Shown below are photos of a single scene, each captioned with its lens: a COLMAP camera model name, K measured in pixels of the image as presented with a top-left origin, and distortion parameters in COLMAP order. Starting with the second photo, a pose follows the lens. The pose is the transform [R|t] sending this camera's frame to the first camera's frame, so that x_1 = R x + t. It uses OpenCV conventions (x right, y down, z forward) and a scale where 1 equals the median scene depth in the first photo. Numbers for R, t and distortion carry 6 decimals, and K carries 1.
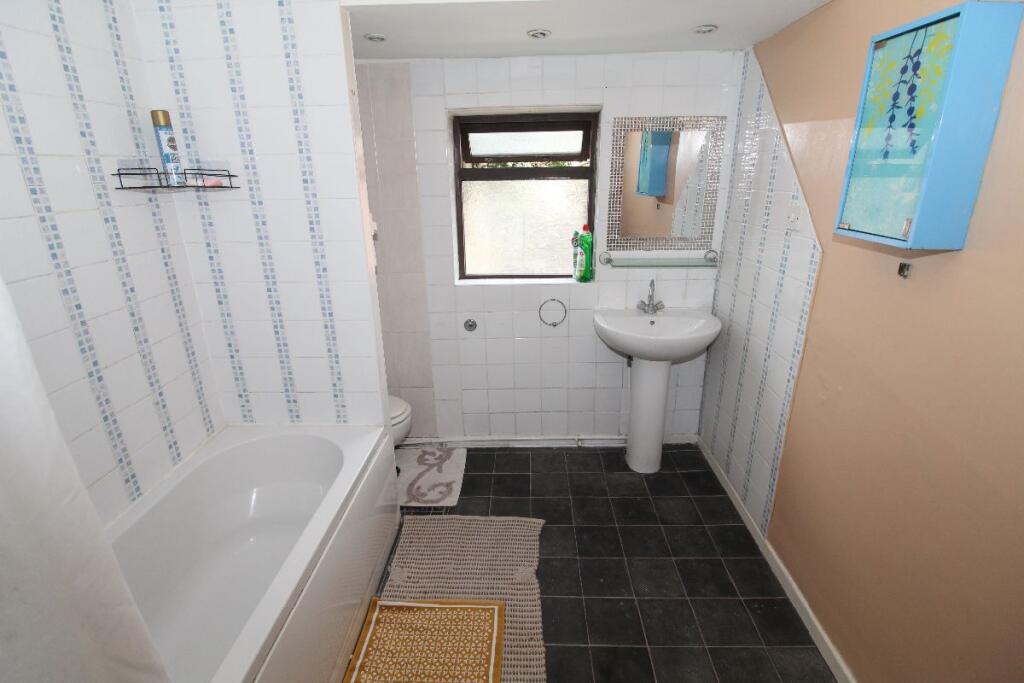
lens RADIAL K [[502.7, 0, 511.2], [0, 502.7, 336.3], [0, 0, 1]] dist [0.040124, 0.000001]
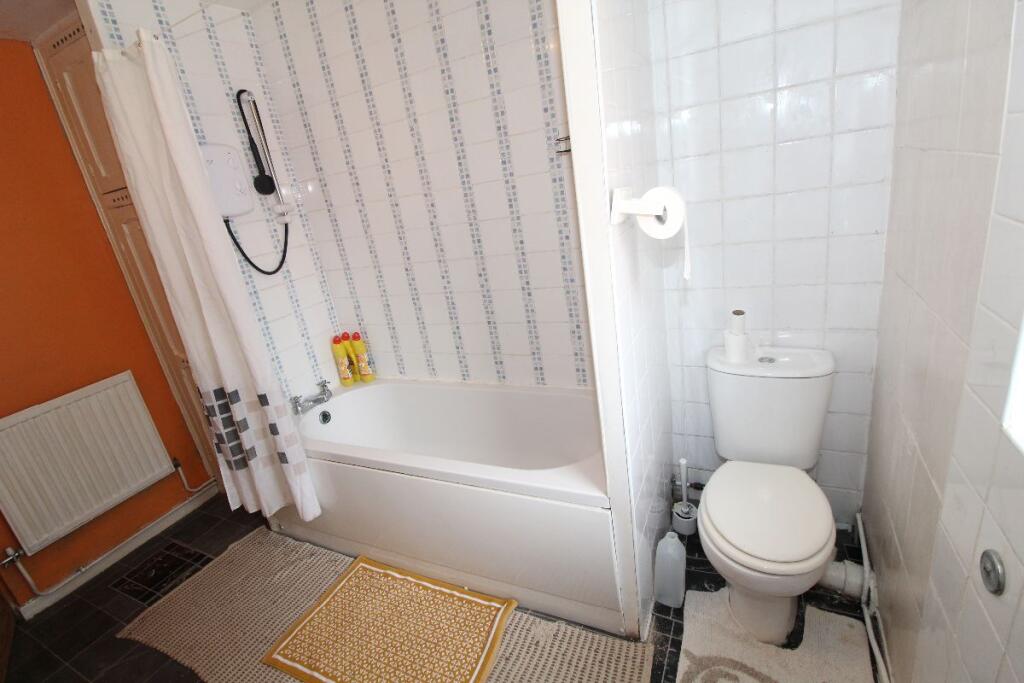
lens RADIAL K [[502.7, 0, 511.2], [0, 502.7, 336.3], [0, 0, 1]] dist [0.040124, 0.000001]
pose [[-0.397109, 0.372031, -0.838986, 0.424829], [-0.131592, 0.881629, 0.453225, -0.434232], [0.908288, 0.290384, -0.301146, 1.397045]]
